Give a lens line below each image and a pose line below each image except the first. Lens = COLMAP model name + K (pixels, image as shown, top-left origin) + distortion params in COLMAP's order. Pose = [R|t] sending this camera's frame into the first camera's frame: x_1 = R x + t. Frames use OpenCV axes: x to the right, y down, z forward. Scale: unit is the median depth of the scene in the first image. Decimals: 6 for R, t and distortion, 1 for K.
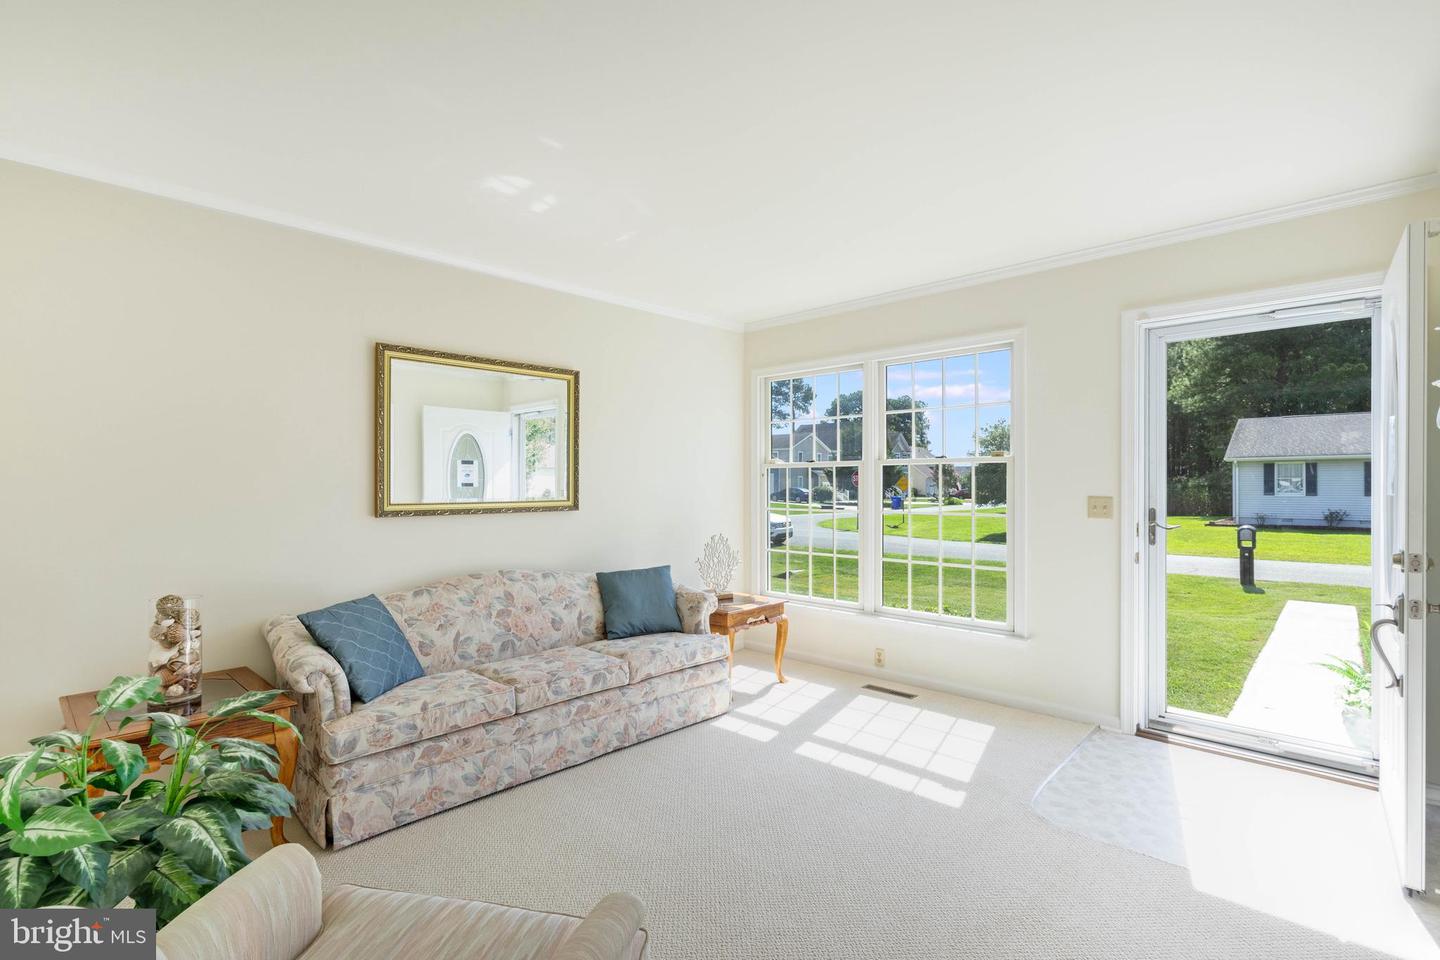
lens RADIAL K [[668.7, 0, 720.0], [0, 668.7, 480.0], [0, 0, 1]] dist [0.002686, 0.000278]
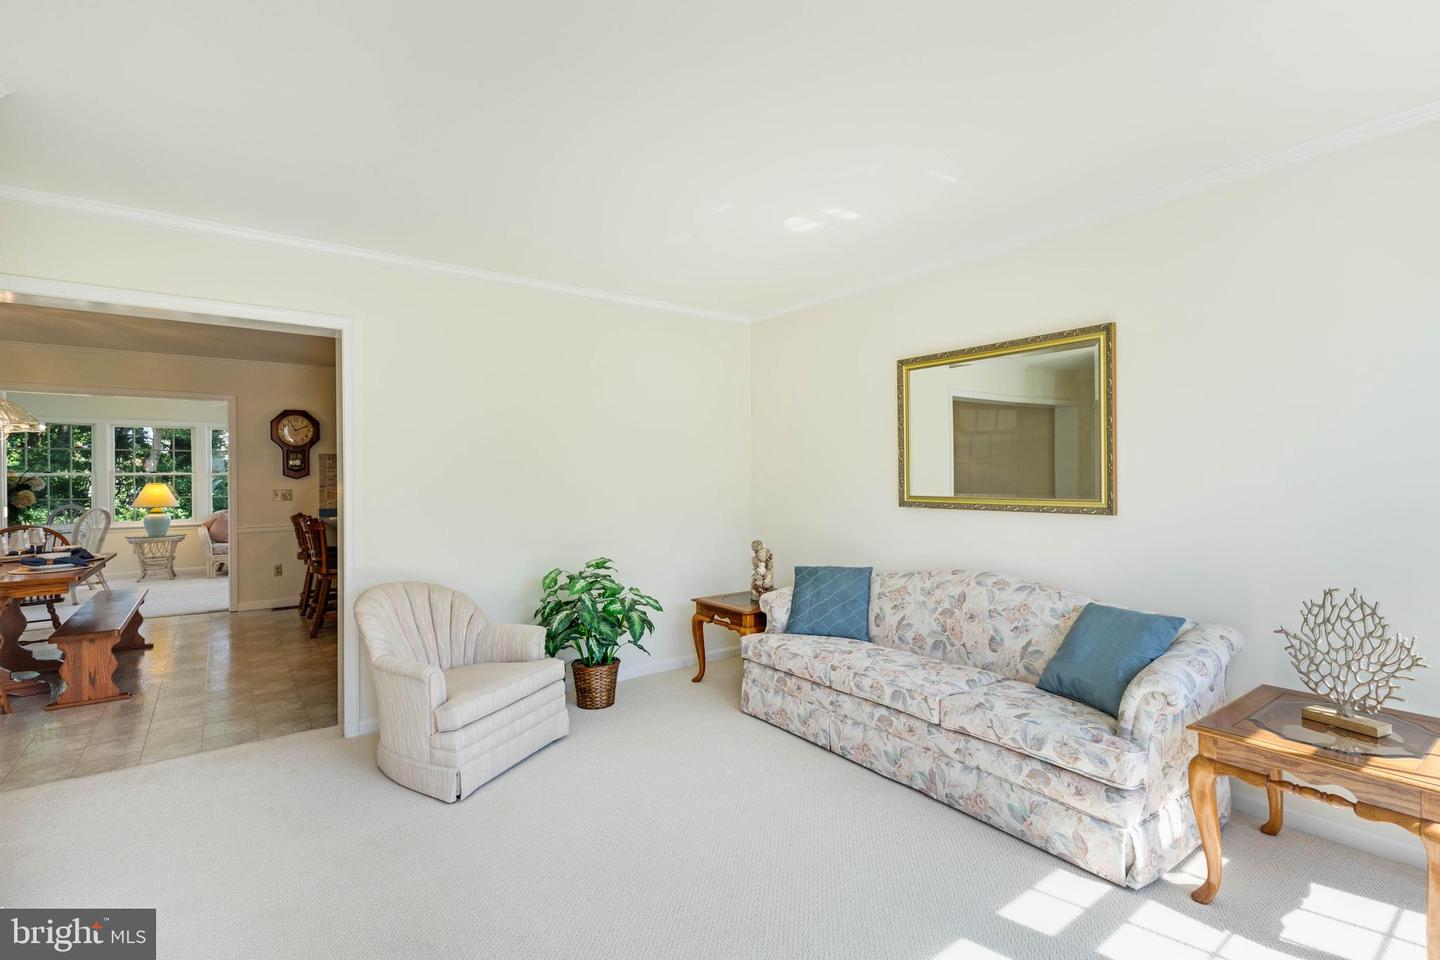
lens RADIAL K [[668.7, 0, 720.0], [0, 668.7, 480.0], [0, 0, 1]] dist [0.002686, 0.000278]
pose [[-0.160997, 0.009403, -0.986910, 0.700419], [0.011980, 0.999900, 0.007573, -0.003713], [0.986882, -0.010604, -0.161094, 0.859047]]
